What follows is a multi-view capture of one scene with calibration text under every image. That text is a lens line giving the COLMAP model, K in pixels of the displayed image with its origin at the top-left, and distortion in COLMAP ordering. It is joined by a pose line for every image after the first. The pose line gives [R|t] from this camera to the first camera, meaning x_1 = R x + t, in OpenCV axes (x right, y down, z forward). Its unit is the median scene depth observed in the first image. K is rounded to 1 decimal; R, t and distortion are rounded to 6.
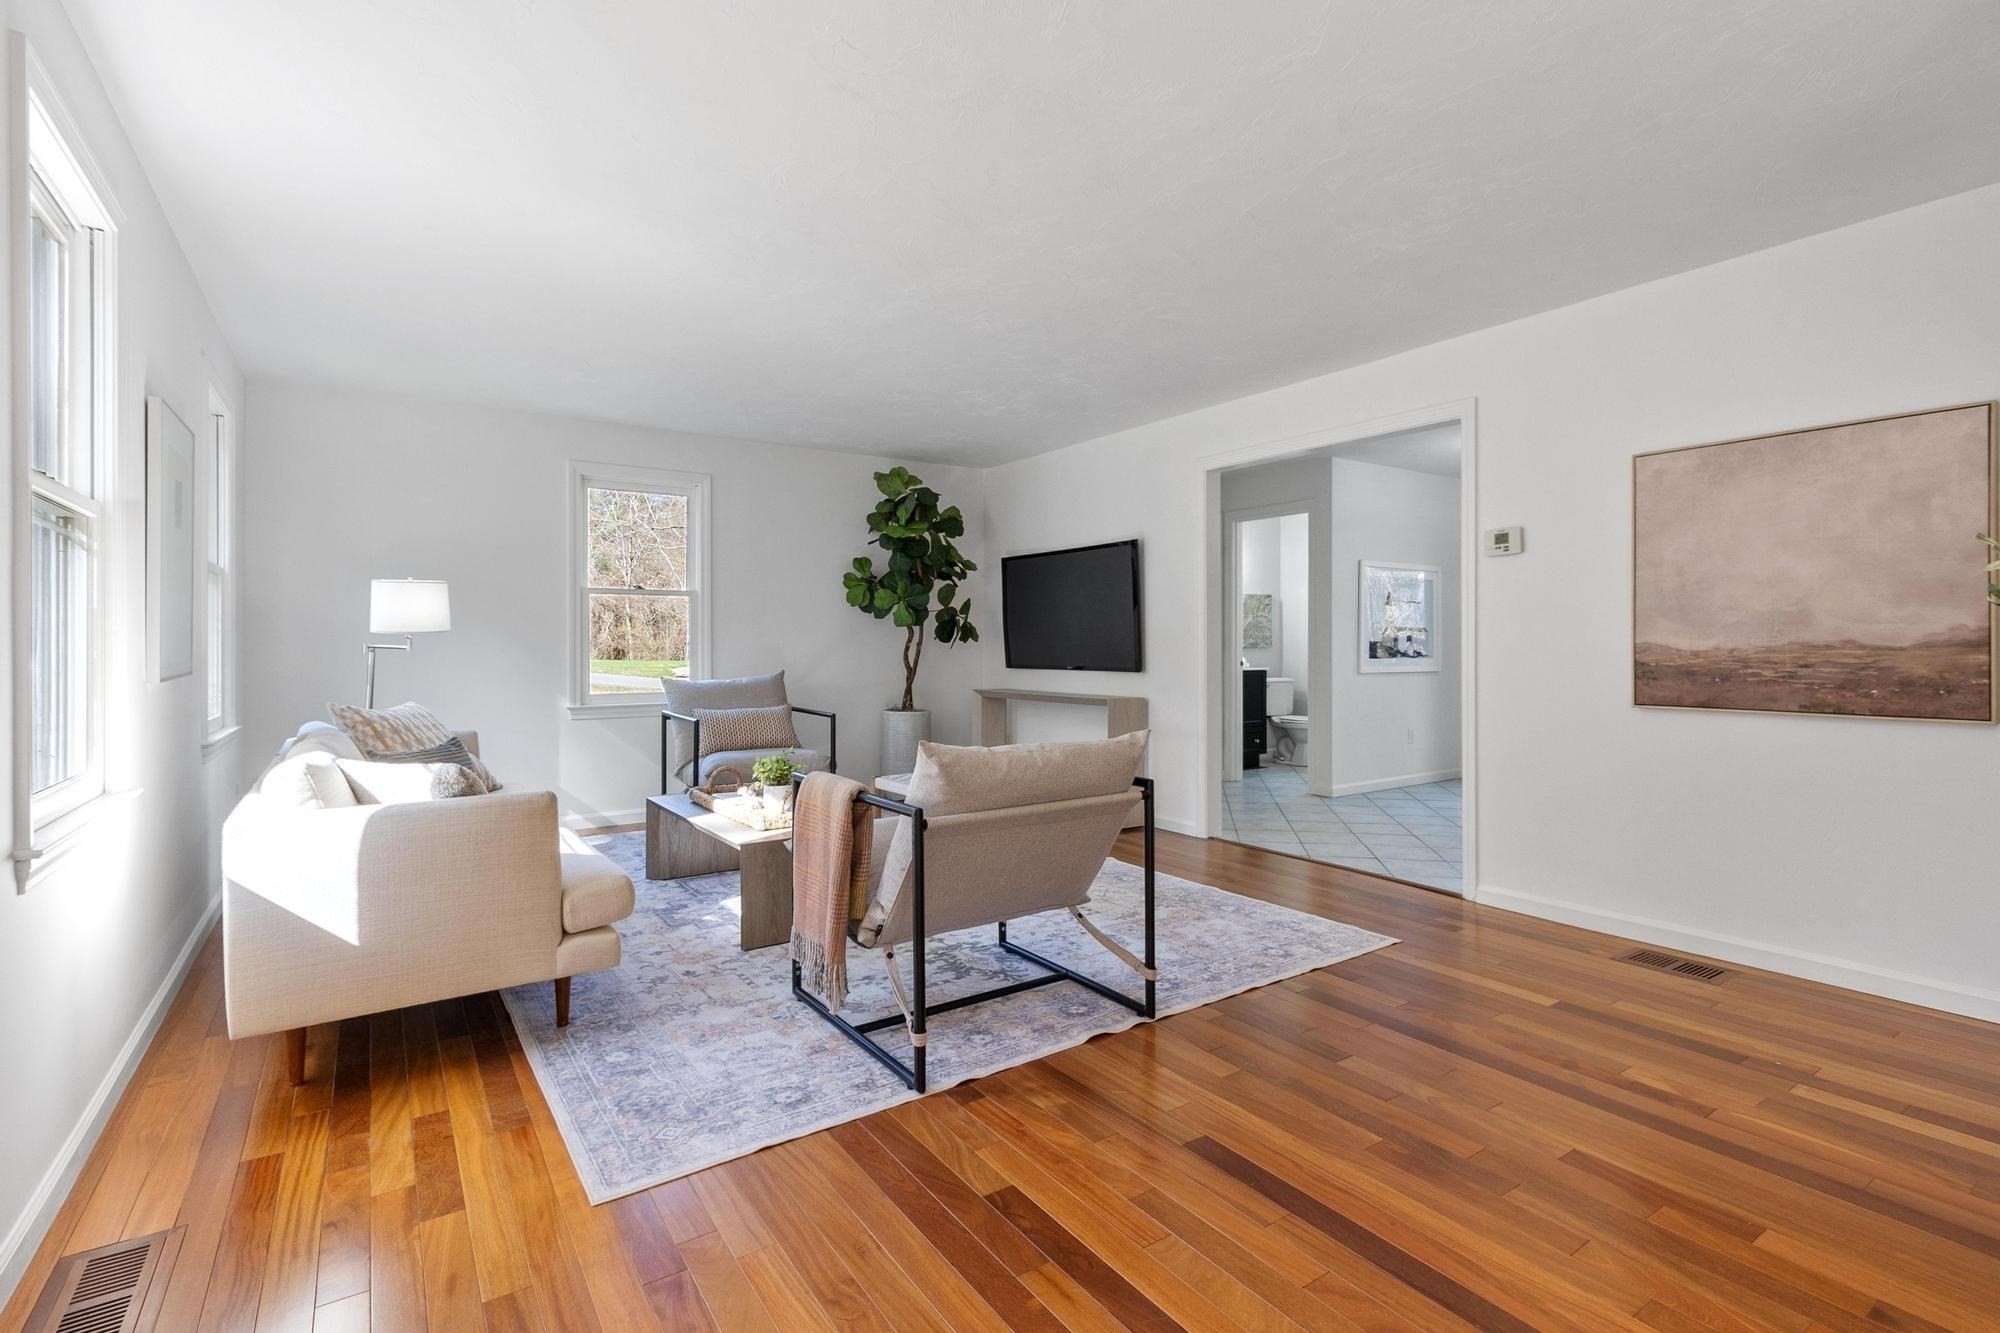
lens RADIAL K [[932.4, 0, 993.2], [0, 932.4, 635.6], [0, 0, 1]] dist [-0.002825, -0.000905]
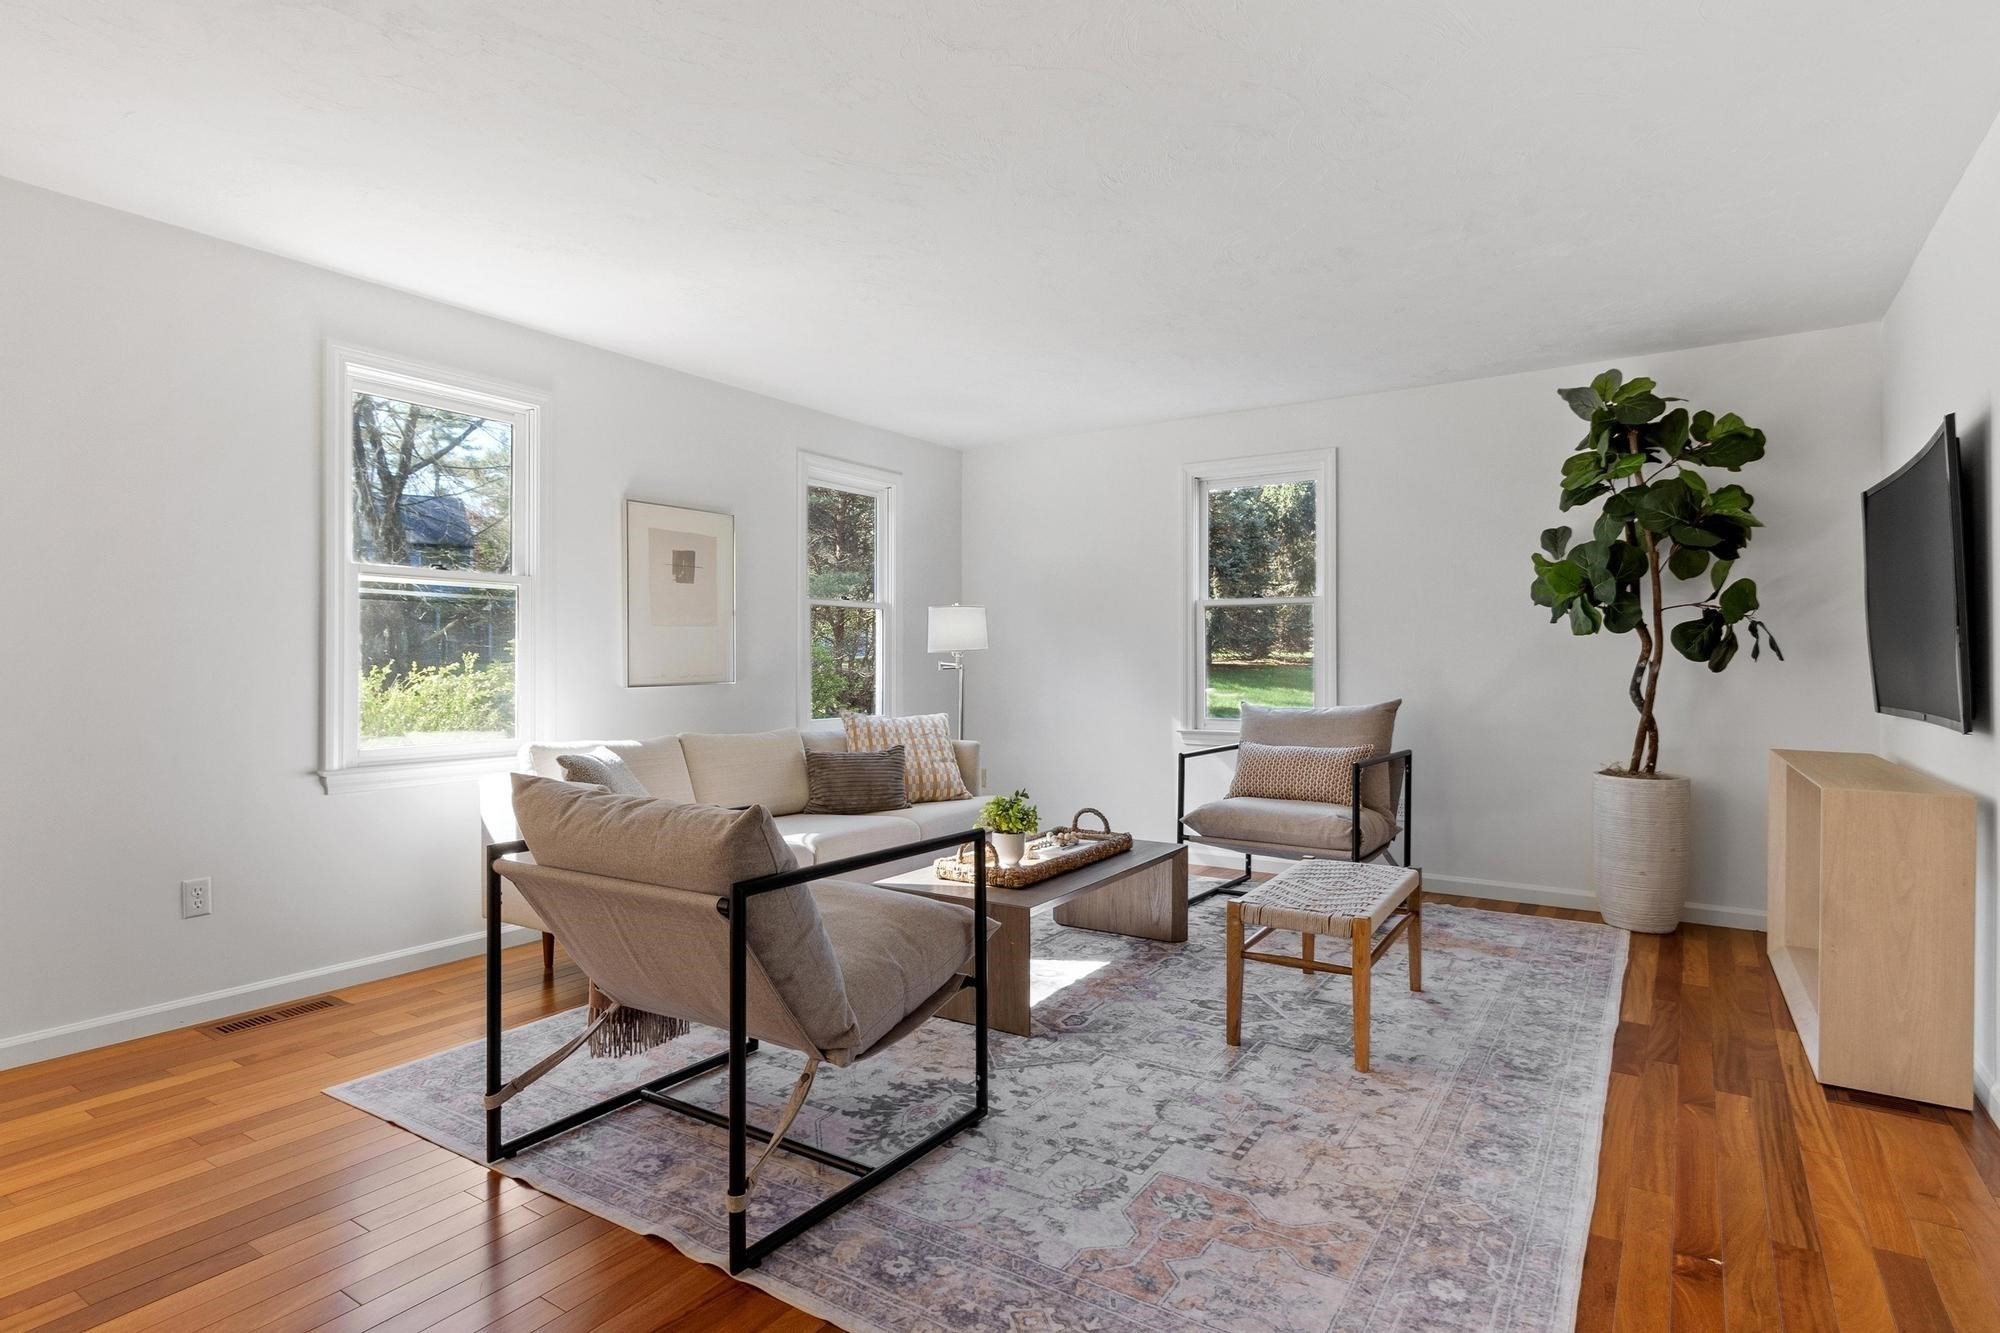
lens RADIAL K [[1028.6, 0, 1001.8], [0, 1028.6, 661.4], [0, 0, 1]] dist [0.004187, -0.001113]
pose [[0.384199, 0.003430, -0.923244, 0.712781], [0.004564, 0.999974, 0.005615, 0.002672], [0.923239, -0.006371, 0.384173, 0.744684]]
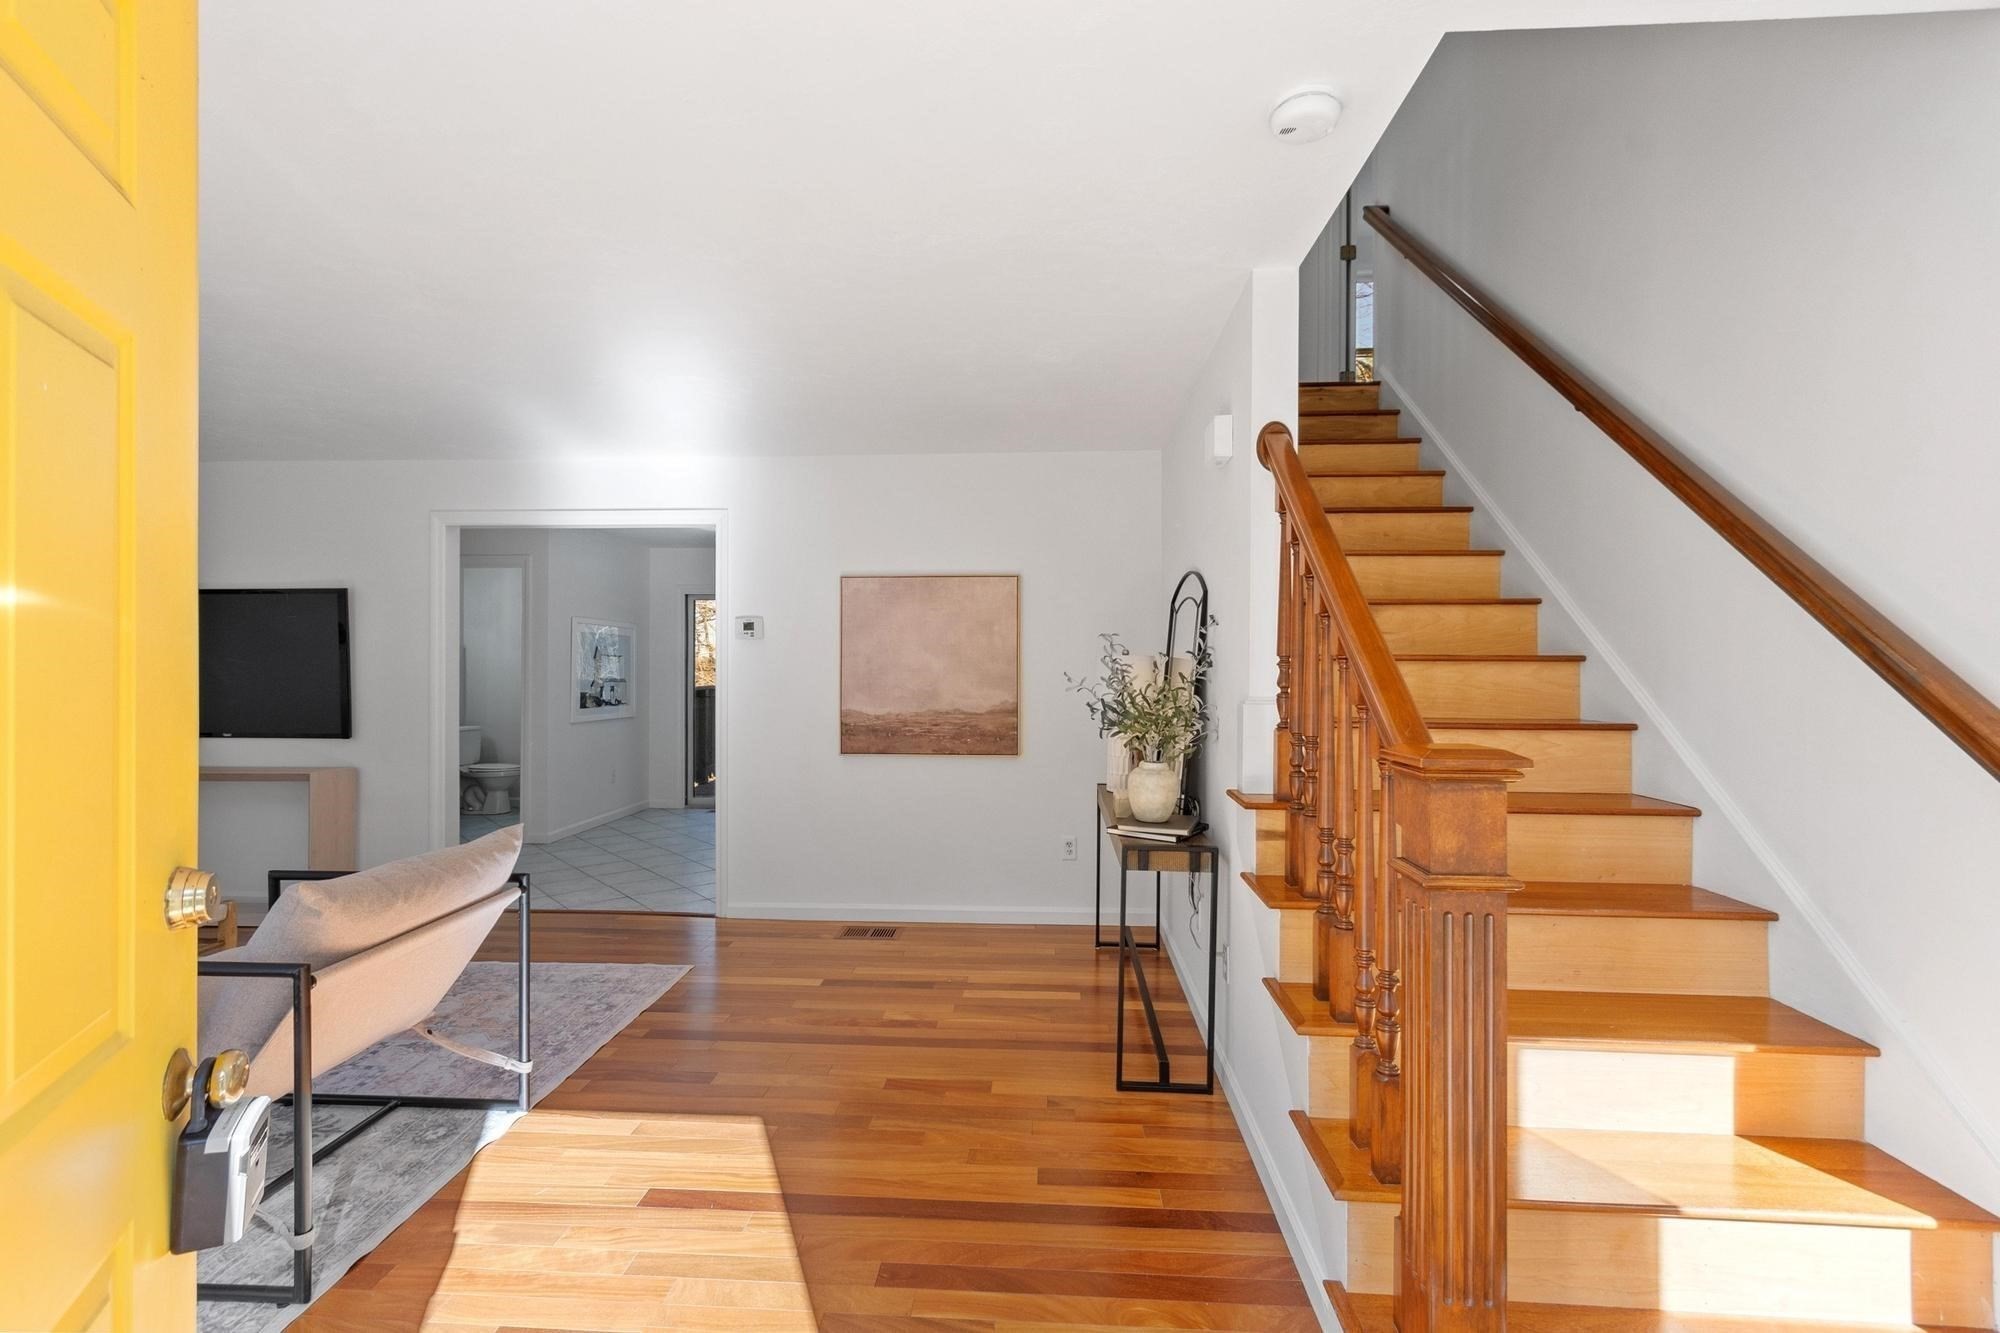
lens RADIAL K [[869.4, 0, 998.4], [0, 869.4, 670.0], [0, 0, 1]] dist [0.002214, -0.000368]
pose [[0.601784, 0.002745, 0.798654, -0.229922], [-0.011167, 0.999925, 0.004978, -0.064881], [-0.798581, -0.011914, 0.601770, 0.021834]]
